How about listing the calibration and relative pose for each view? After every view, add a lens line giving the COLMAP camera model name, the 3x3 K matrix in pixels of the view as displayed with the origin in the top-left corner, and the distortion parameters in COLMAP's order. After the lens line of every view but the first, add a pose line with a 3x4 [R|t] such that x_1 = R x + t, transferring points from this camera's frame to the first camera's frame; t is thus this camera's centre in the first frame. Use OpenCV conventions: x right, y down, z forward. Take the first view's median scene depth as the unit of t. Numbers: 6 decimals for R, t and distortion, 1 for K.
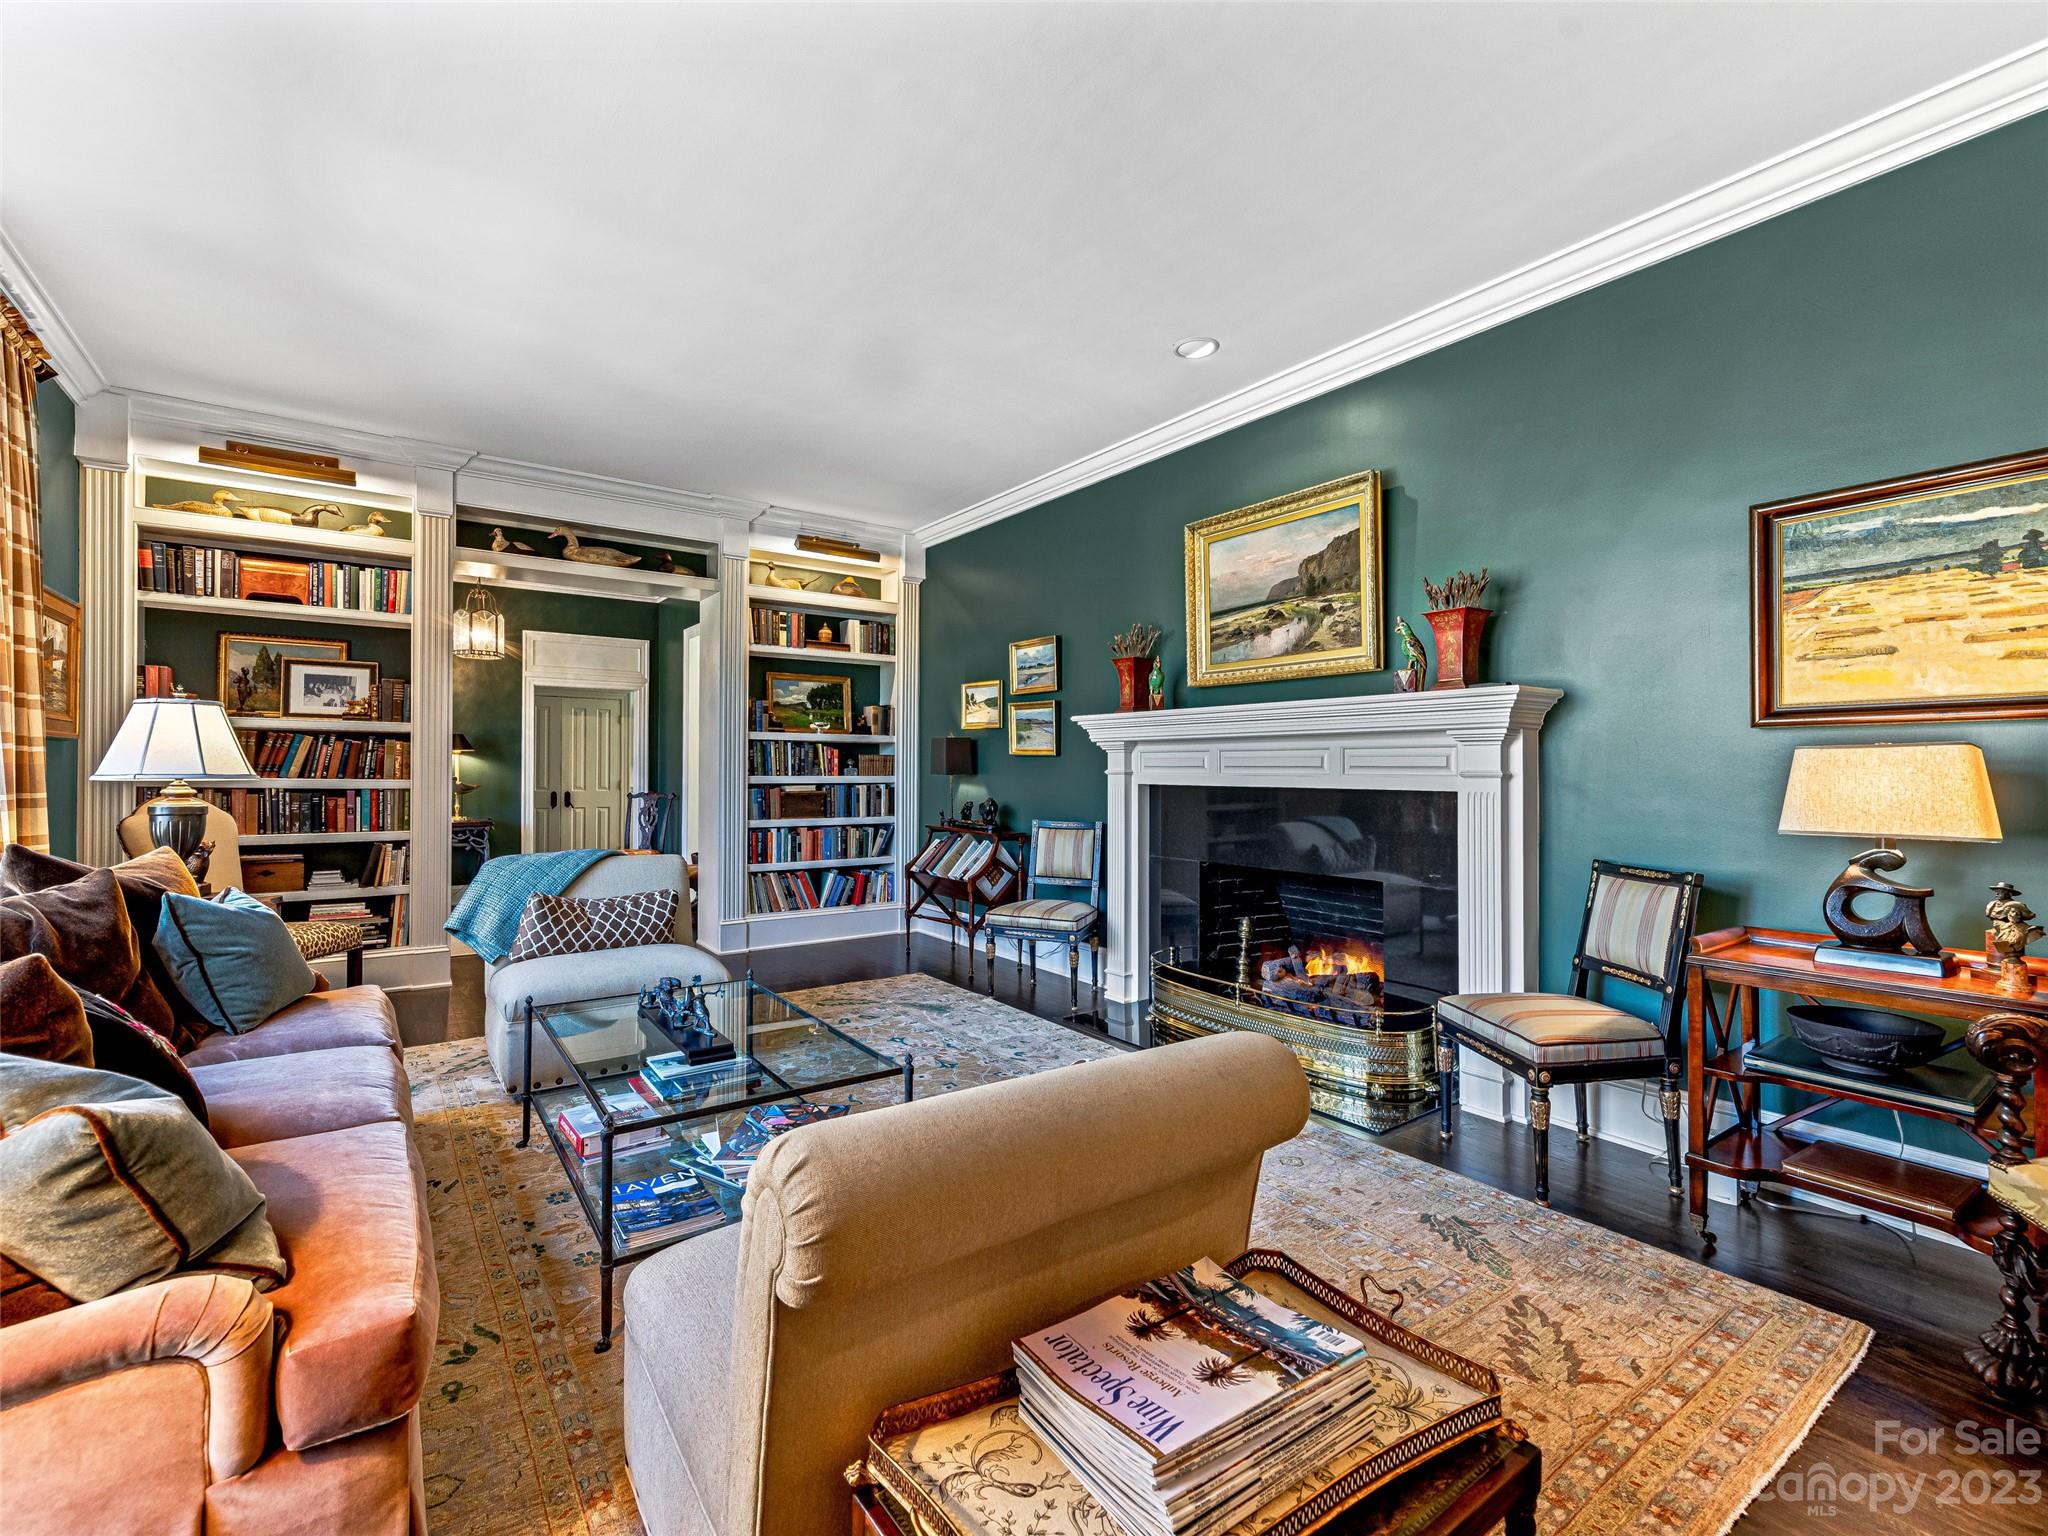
lens RADIAL K [[914.7, 0, 1028.6], [0, 914.7, 761.7], [0, 0, 1]] dist [0.001323, 0.000038]
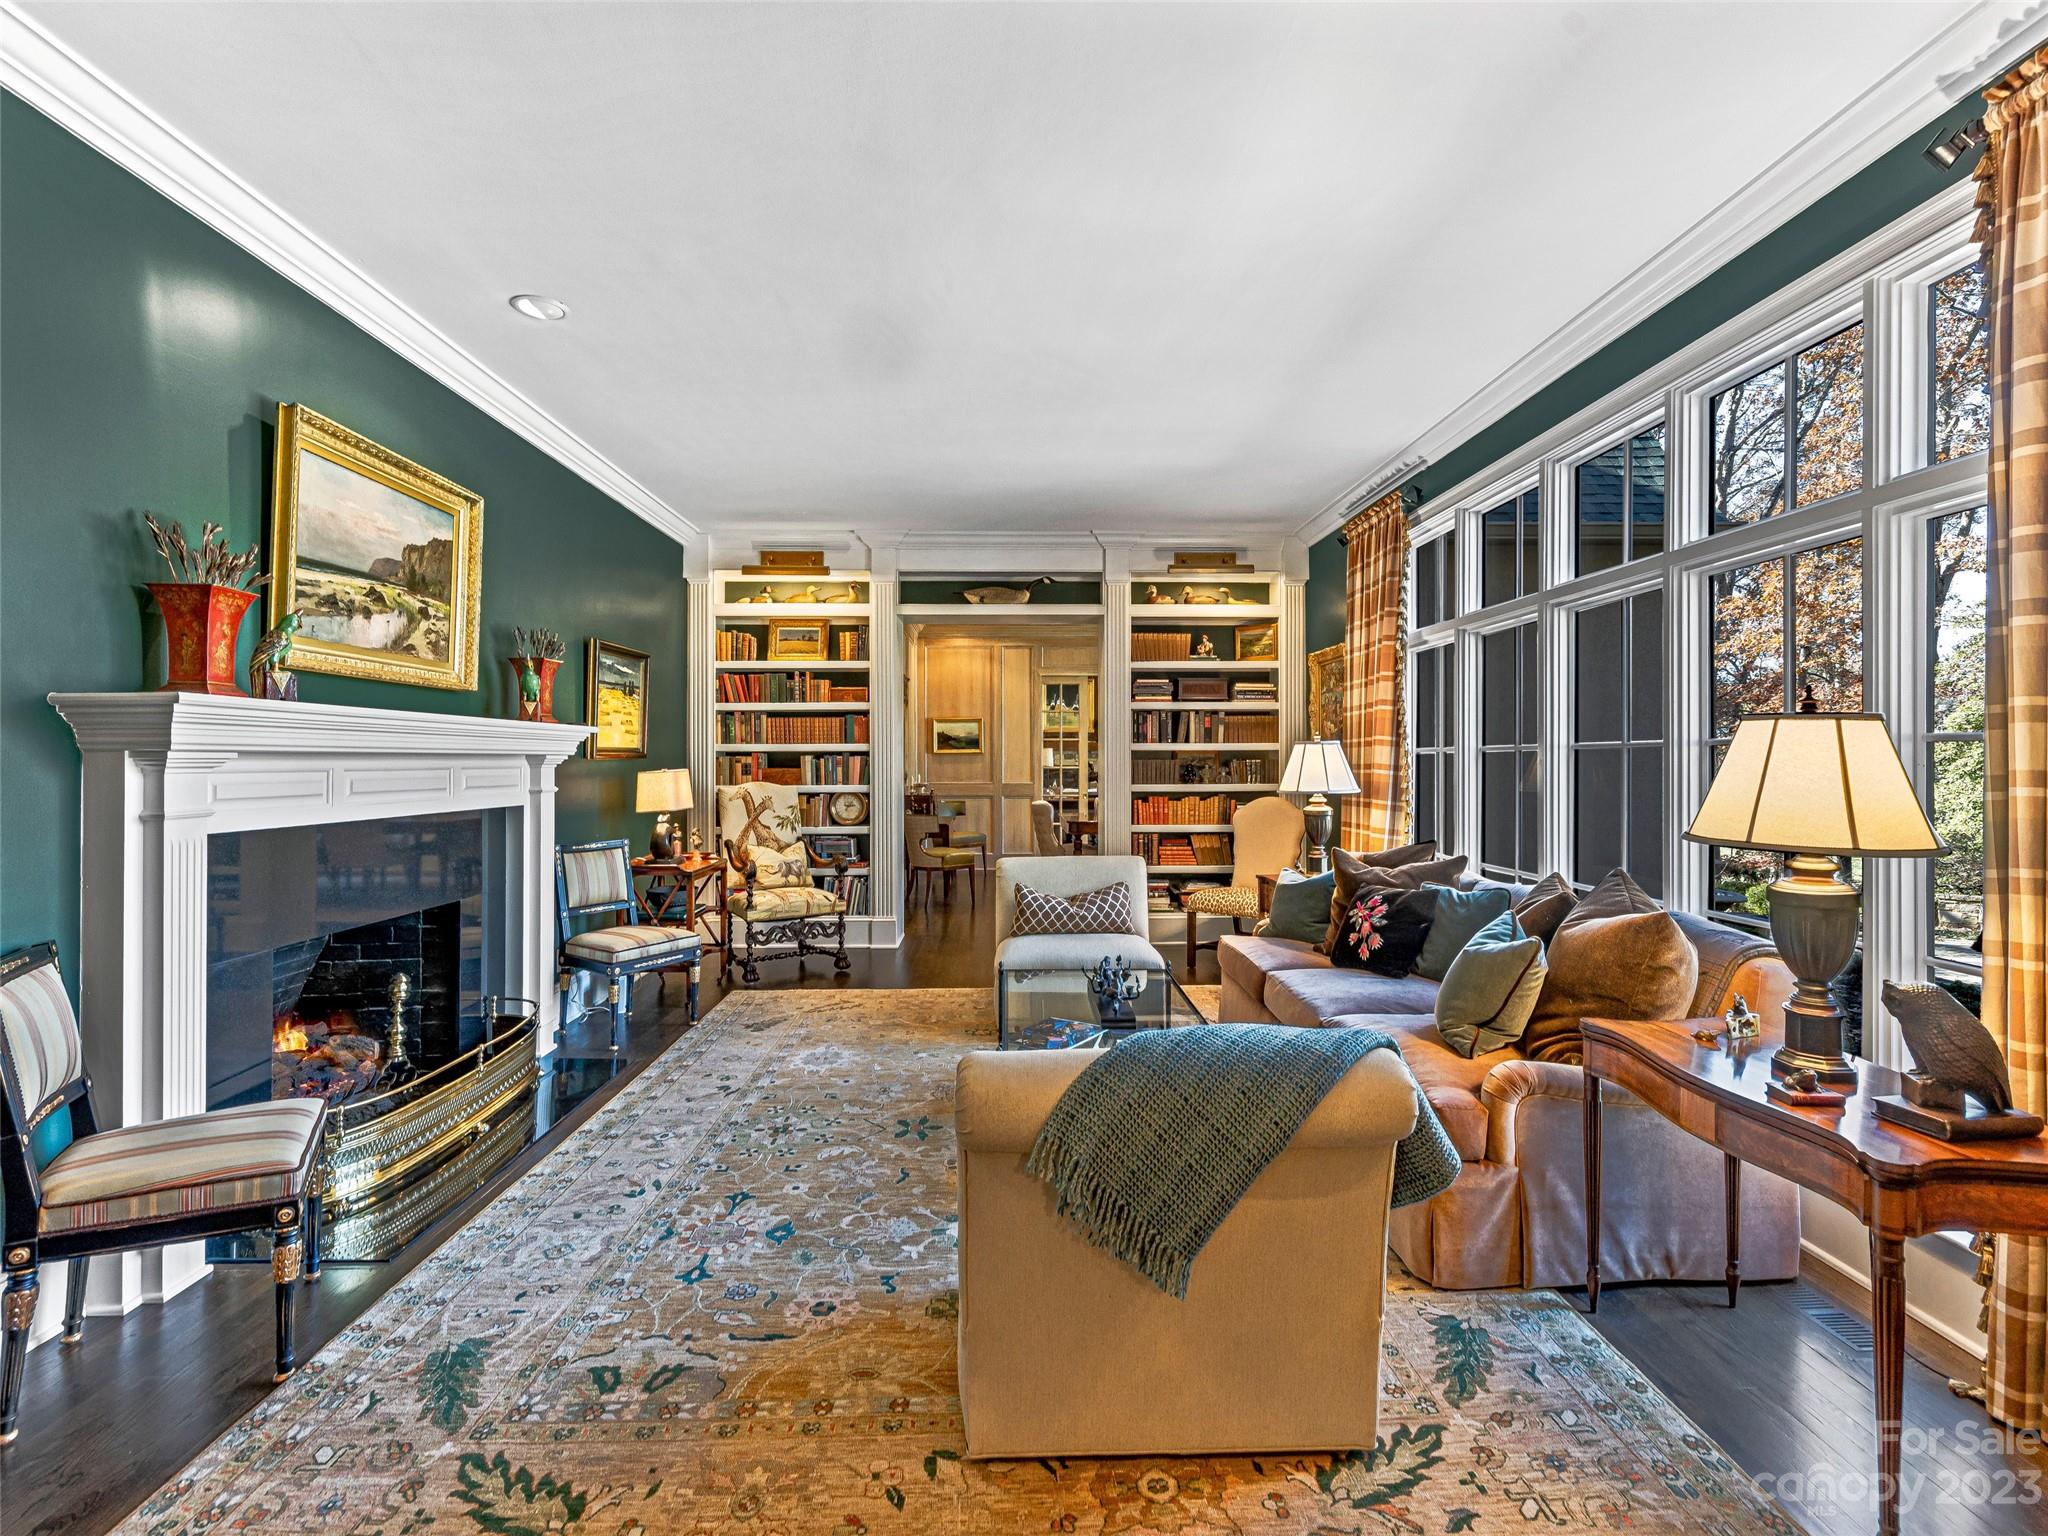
lens RADIAL K [[1015.0, 0, 1026.4], [0, 1015.0, 761.7], [0, 0, 1]] dist [0.005865, 0.001505]
pose [[-0.831891, -0.004255, 0.554923, -0.686779], [-0.005354, 0.999986, -0.000359, -0.022905], [-0.554914, -0.003270, -0.831901, 1.444428]]
